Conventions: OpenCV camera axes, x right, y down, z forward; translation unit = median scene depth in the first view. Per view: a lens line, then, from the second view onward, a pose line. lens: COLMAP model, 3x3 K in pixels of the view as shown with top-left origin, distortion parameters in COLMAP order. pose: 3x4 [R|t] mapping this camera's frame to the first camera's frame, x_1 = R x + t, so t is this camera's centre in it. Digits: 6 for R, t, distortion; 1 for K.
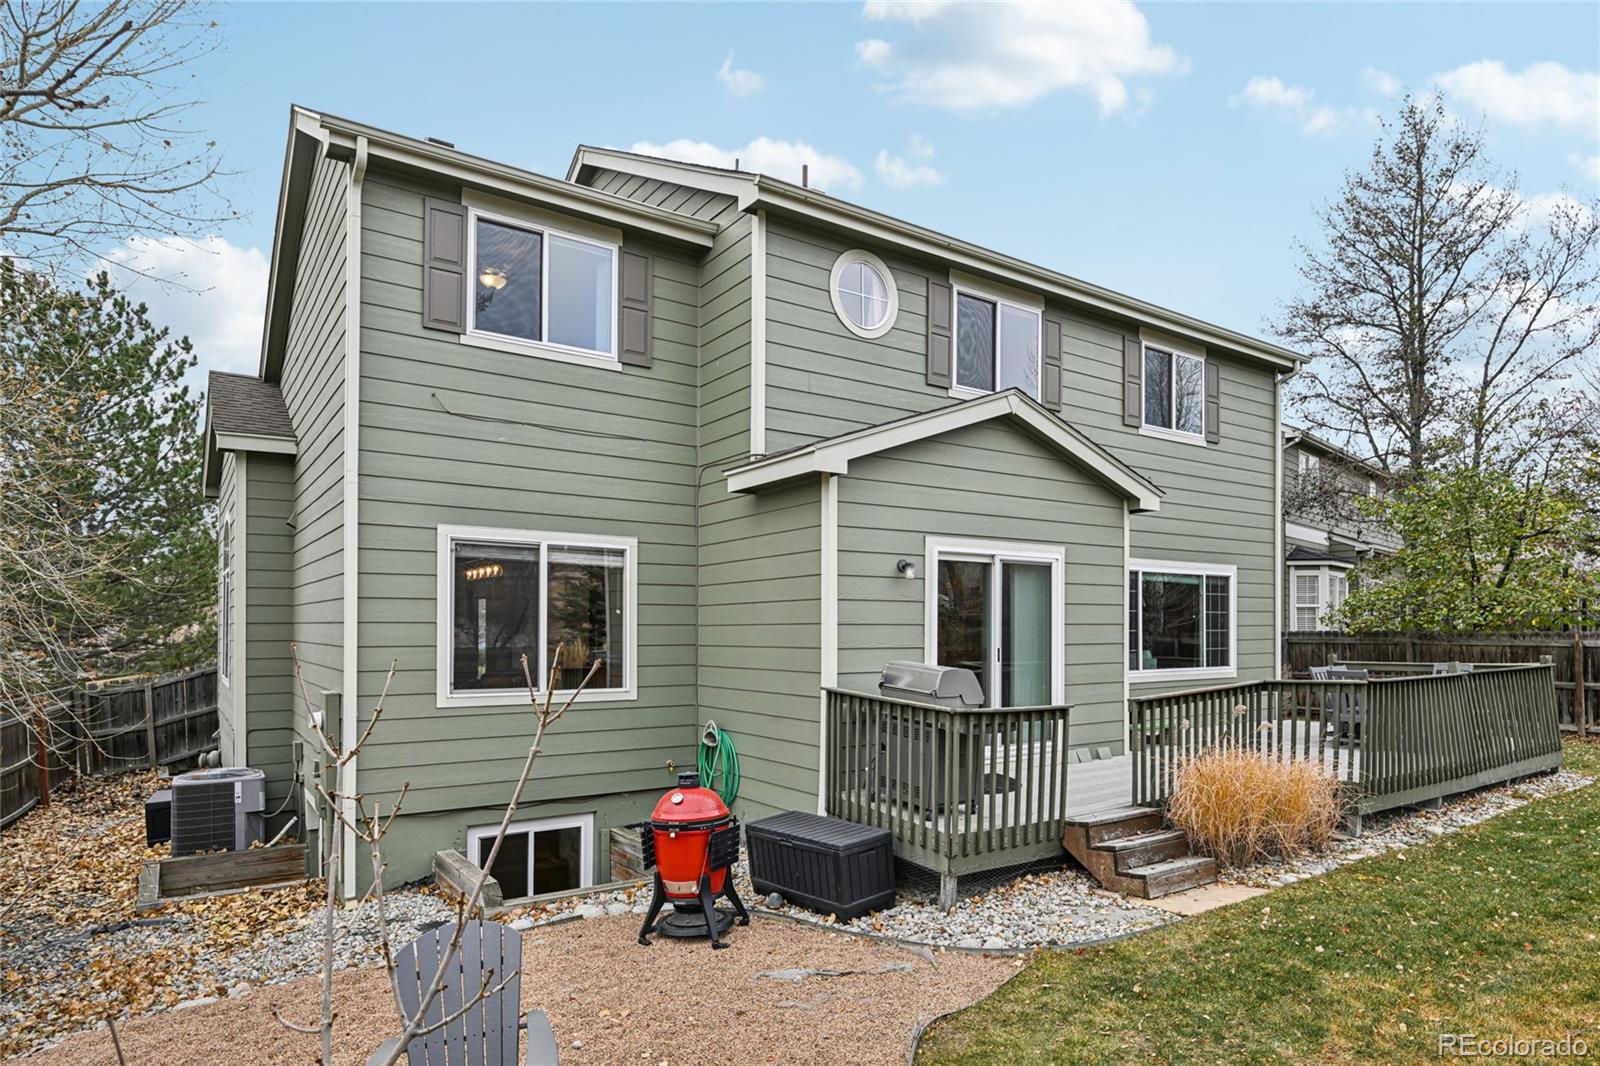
lens RADIAL K [[917.8, 0, 799.5], [0, 917.8, 634.6], [0, 0, 1]] dist [0.002456, -0.002432]
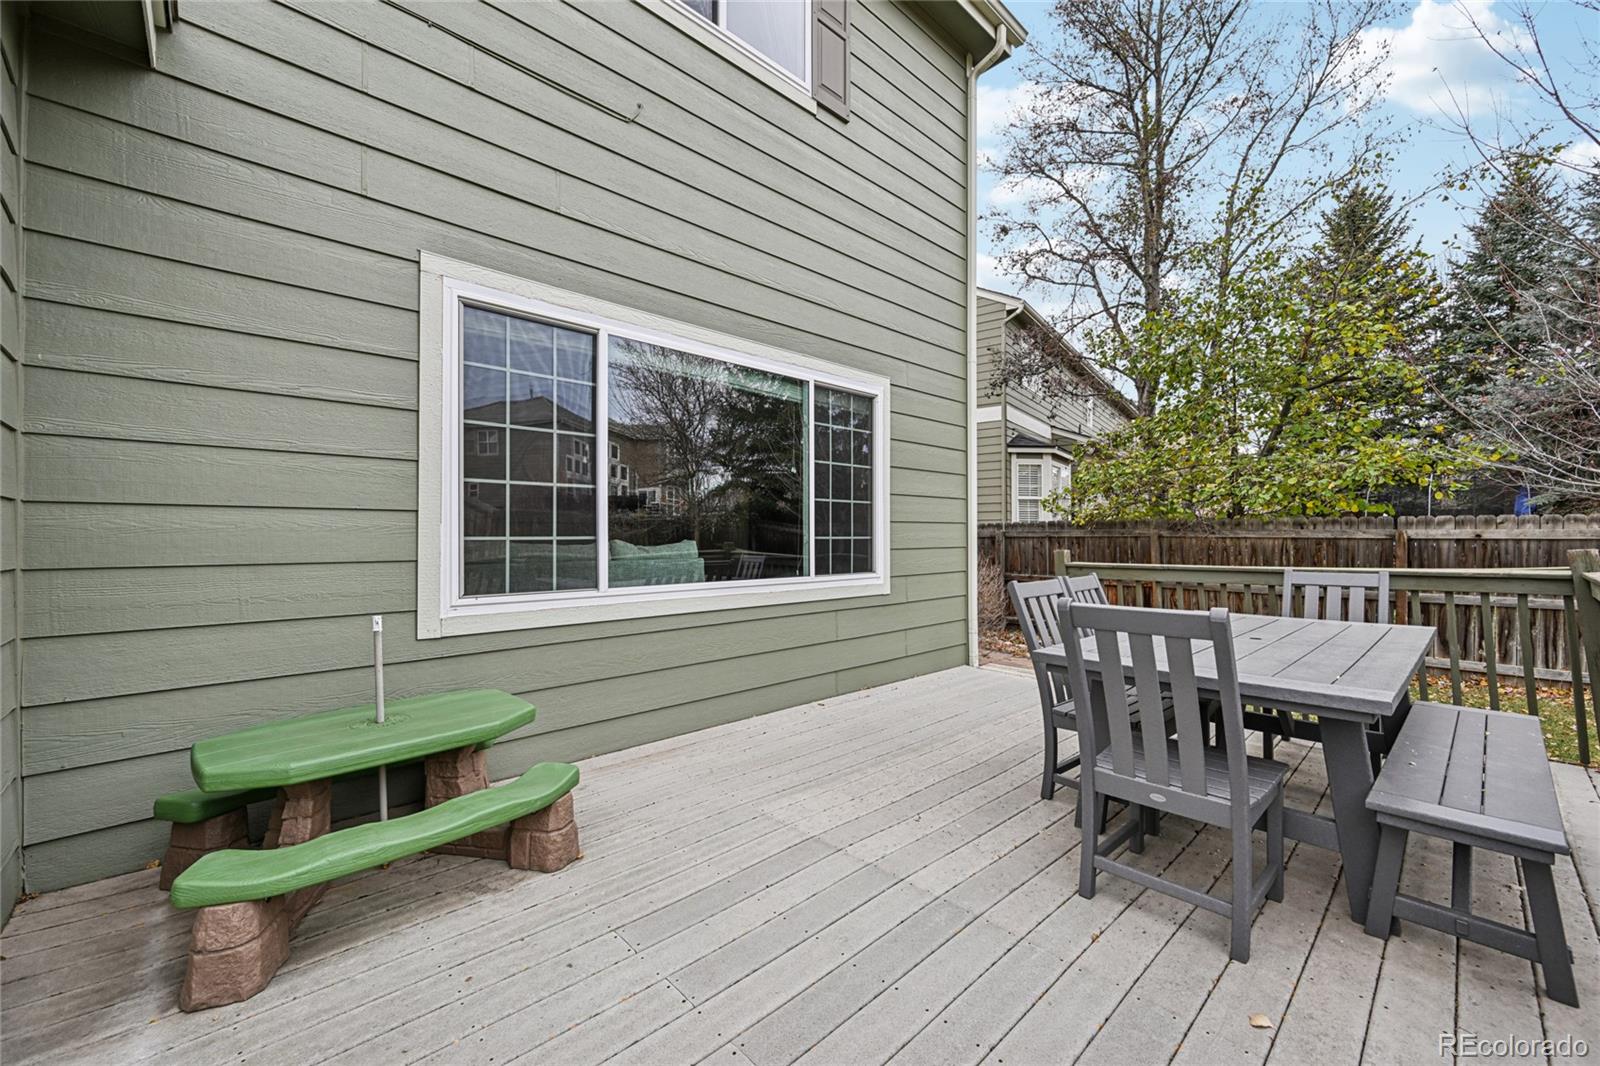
lens RADIAL K [[624.2, 0, 798.3], [0, 624.2, 533.7], [0, 0, 1]] dist [-0.002410, 0.000618]
pose [[0.990167, 0.003057, 0.139857, 0.387106], [-0.001791, 0.999956, -0.009177, 0.016094], [-0.139878, 0.008836, 0.990129, 0.679561]]
